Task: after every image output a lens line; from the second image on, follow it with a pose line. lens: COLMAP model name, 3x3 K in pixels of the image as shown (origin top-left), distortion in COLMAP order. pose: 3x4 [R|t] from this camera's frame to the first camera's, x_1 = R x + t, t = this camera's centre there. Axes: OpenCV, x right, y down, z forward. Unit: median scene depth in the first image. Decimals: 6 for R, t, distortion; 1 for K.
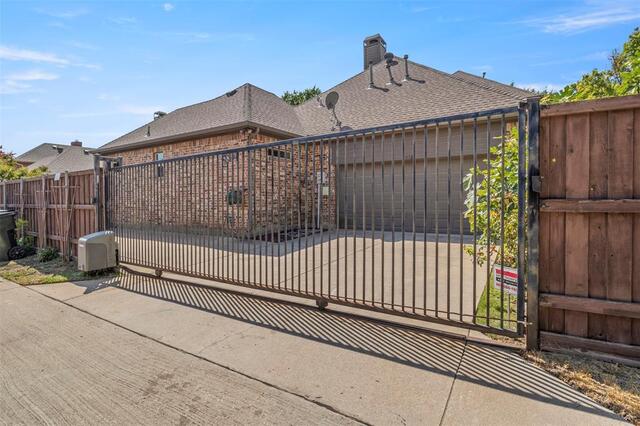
lens RADIAL K [[321.5, 0, 317.9], [0, 321.5, 198.4], [0, 0, 1]] dist [-0.002663, -0.000270]
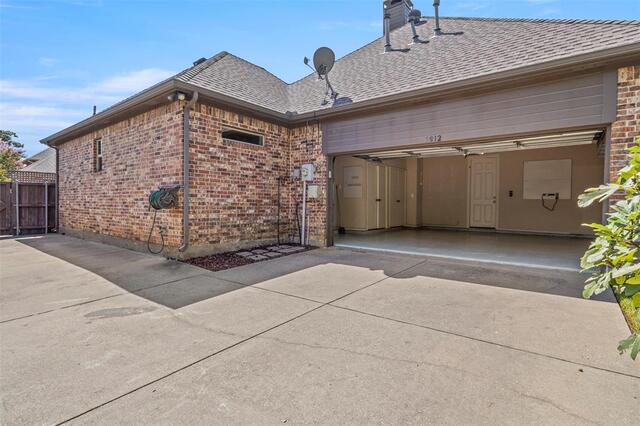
lens RADIAL K [[321.5, 0, 317.9], [0, 321.5, 198.4], [0, 0, 1]] dist [-0.002663, -0.000270]
pose [[0.994475, 0.017400, -0.103526, 0.106688], [-0.018332, 0.999799, -0.008057, -0.003302], [0.103365, 0.009911, 0.994594, 0.306654]]
